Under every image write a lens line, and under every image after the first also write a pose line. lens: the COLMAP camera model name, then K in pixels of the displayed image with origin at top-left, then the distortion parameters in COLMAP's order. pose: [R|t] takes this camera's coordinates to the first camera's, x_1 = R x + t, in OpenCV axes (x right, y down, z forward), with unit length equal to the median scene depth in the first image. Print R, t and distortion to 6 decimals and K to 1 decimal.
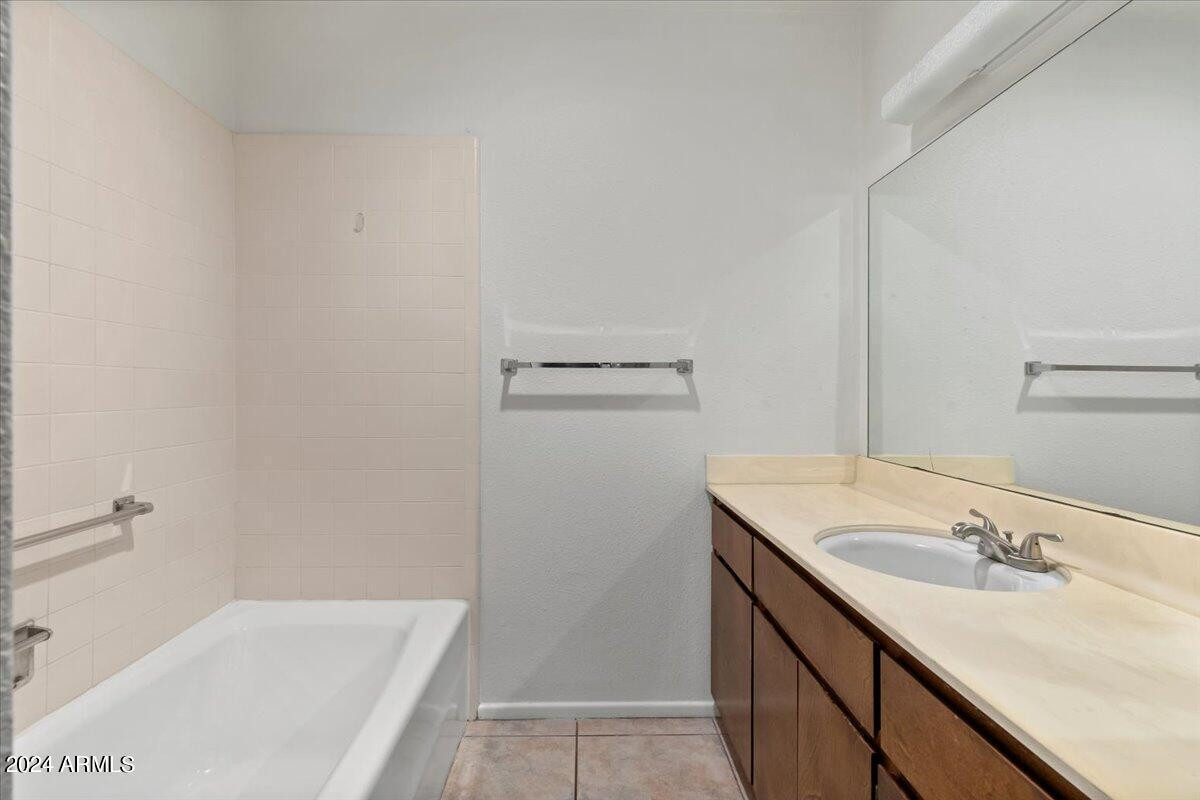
lens RADIAL K [[531.4, 0, 596.9], [0, 531.4, 395.9], [0, 0, 1]] dist [-0.002867, -0.000379]
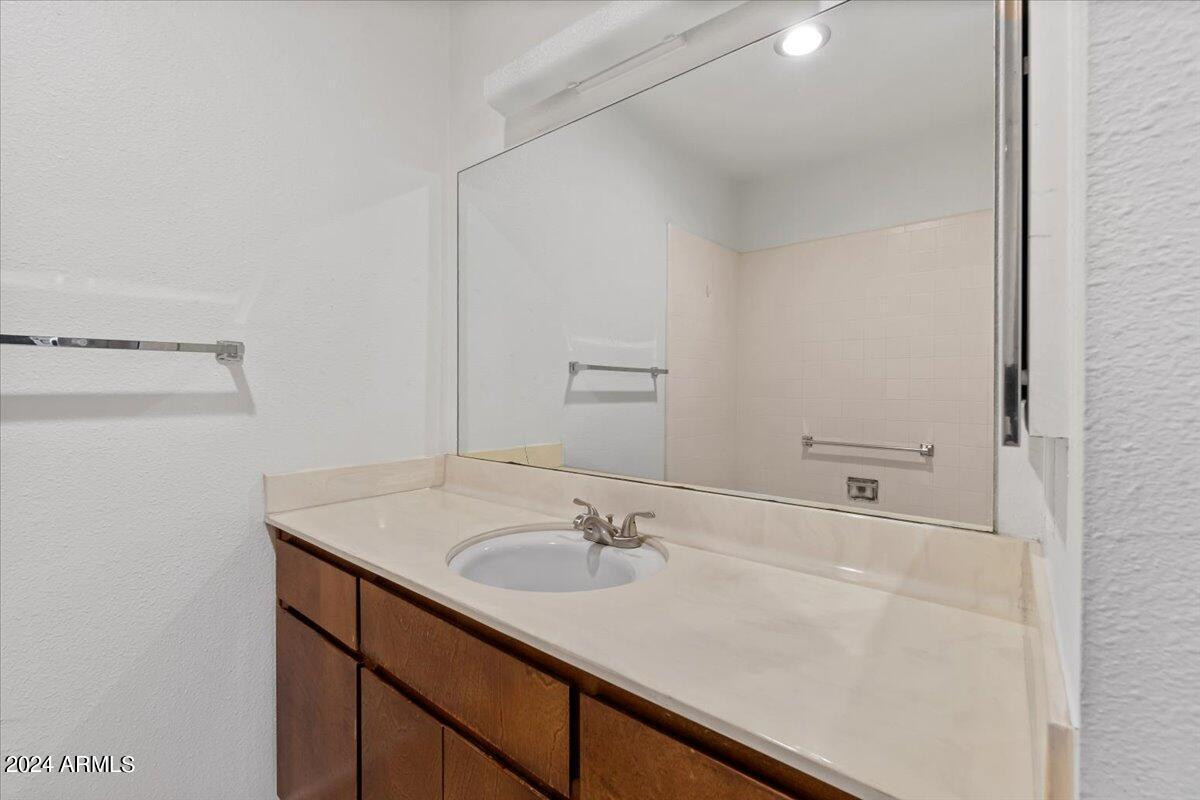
lens RADIAL K [[531.4, 0, 609.7], [0, 531.4, 395.1], [0, 0, 1]] dist [-0.002867, -0.000379]
pose [[0.661862, -0.012642, 0.749519, -0.039298], [0.007478, 0.999919, 0.010262, -0.002474], [-0.749588, -0.001187, 0.661903, 0.257319]]
